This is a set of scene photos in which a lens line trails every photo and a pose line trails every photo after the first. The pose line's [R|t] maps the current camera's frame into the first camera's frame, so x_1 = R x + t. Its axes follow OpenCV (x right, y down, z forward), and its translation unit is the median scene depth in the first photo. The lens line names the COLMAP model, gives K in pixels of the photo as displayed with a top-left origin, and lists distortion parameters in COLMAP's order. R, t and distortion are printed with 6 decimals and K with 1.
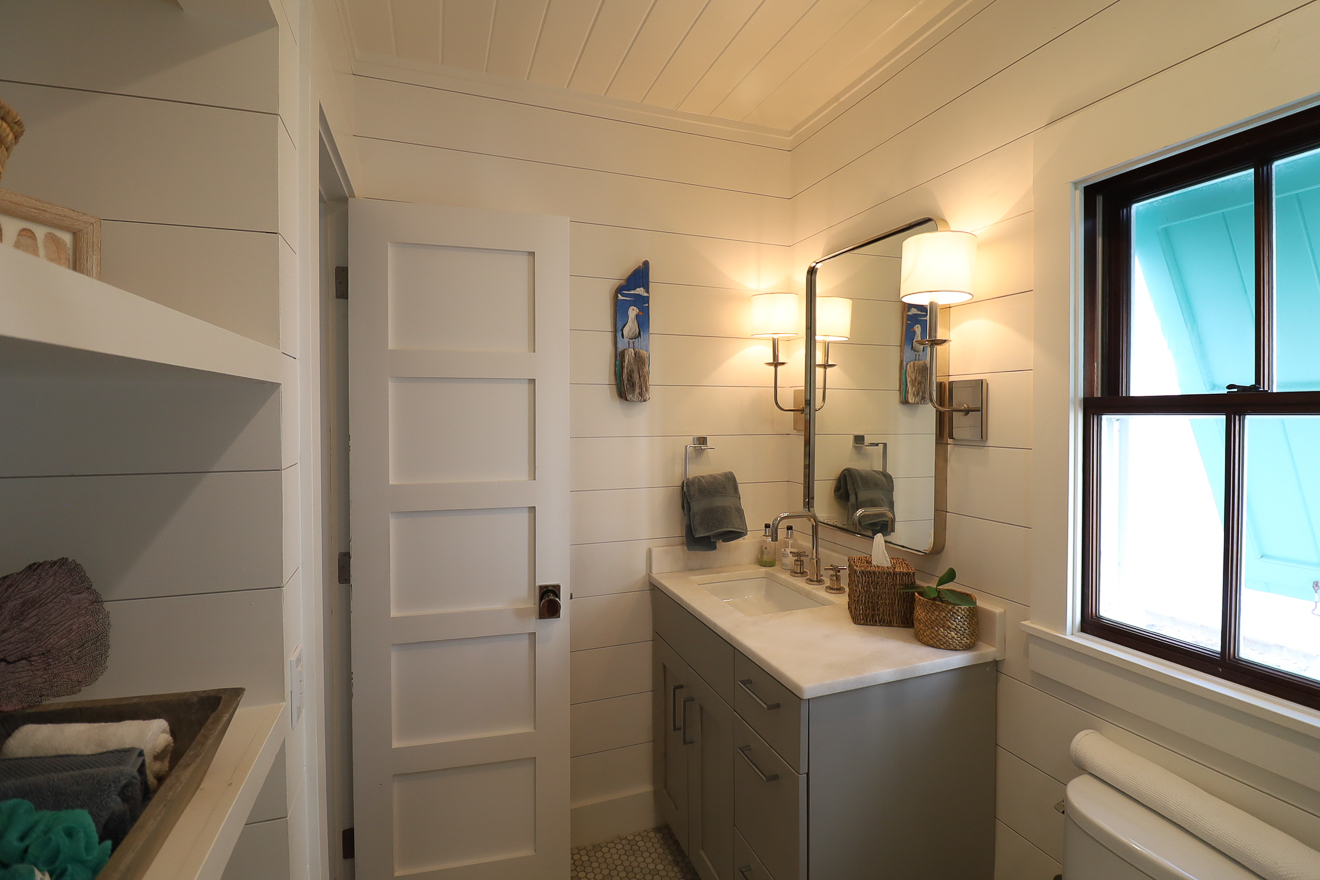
lens RADIAL K [[606.8, 0, 667.1], [0, 606.8, 422.9], [0, 0, 1]] dist [0.000031, -0.014194]
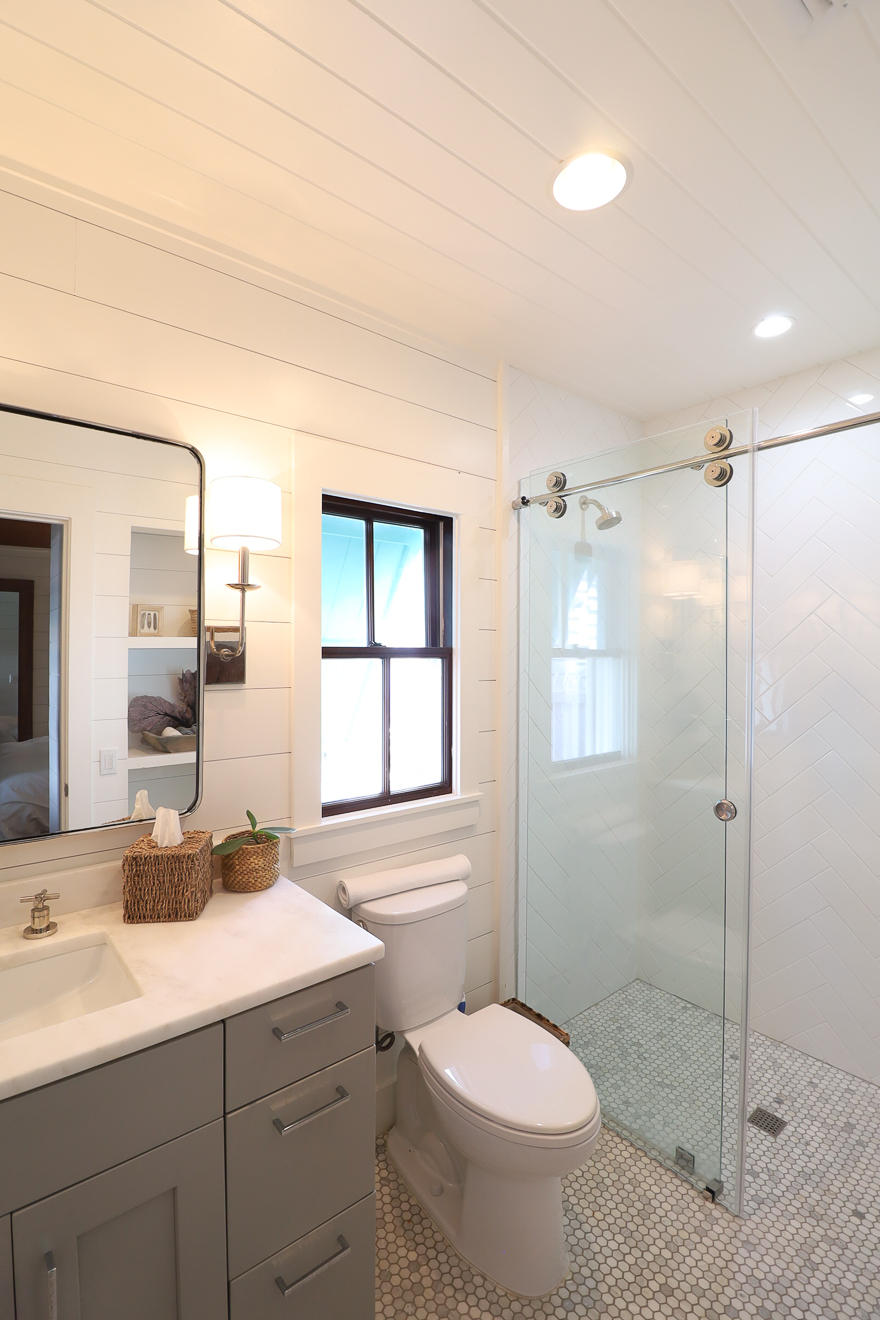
lens RADIAL K [[600.9, 0, 417.8], [0, 600.9, 655.1], [0, 0, 1]] dist [-0.004132, -0.010428]
pose [[-0.295312, 0.017178, 0.955246, -0.684099], [0.026937, 0.999591, -0.009648, -0.001678], [-0.955021, 0.022882, -0.295654, 1.211991]]
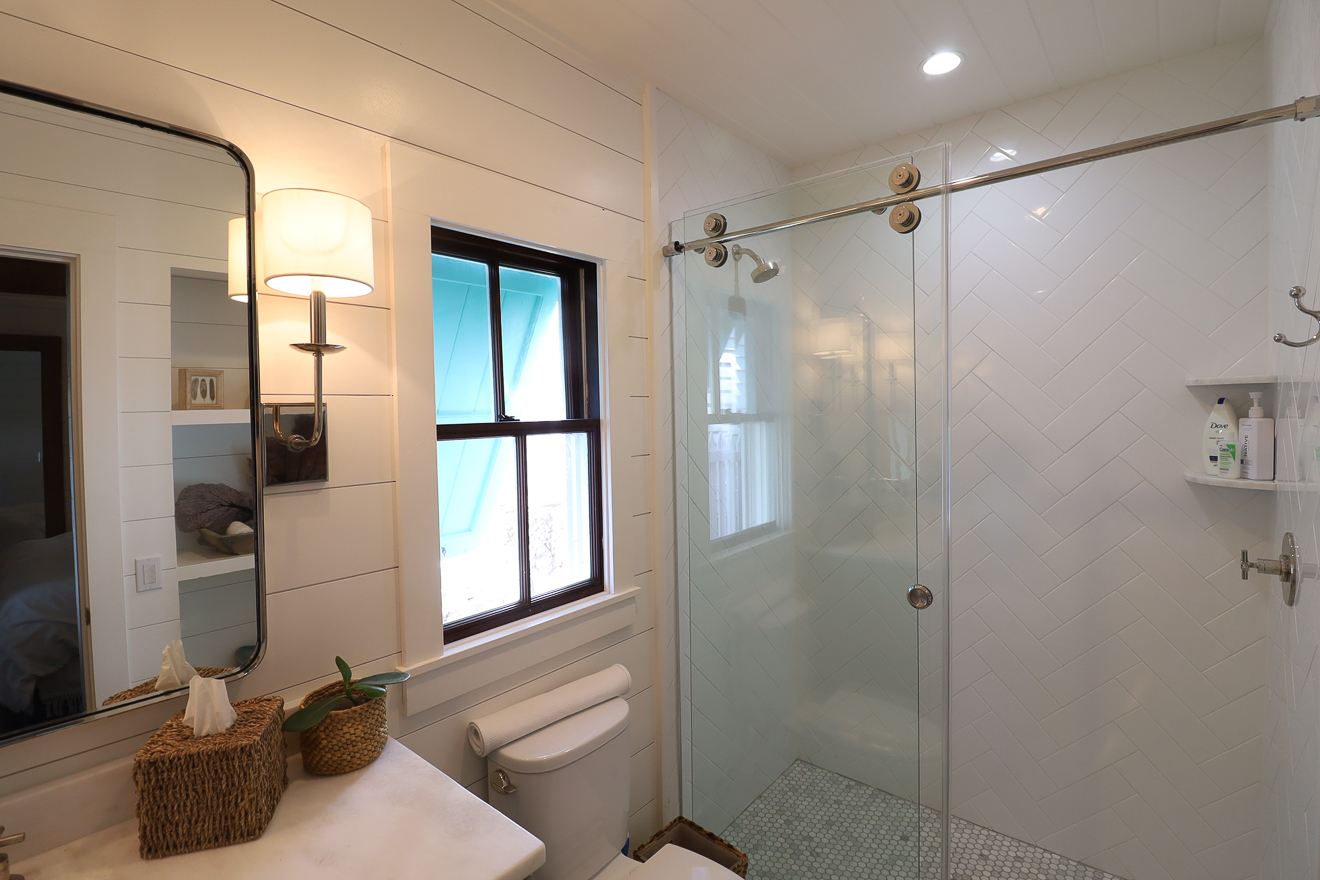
lens RADIAL K [[606.8, 0, 667.1], [0, 606.8, 422.9], [0, 0, 1]] dist [0.000031, -0.014194]
pose [[-0.488389, 0.012660, 0.872534, -0.438423], [0.052919, 0.998484, 0.015133, -0.038395], [-0.871020, 0.053564, -0.488319, 1.183254]]
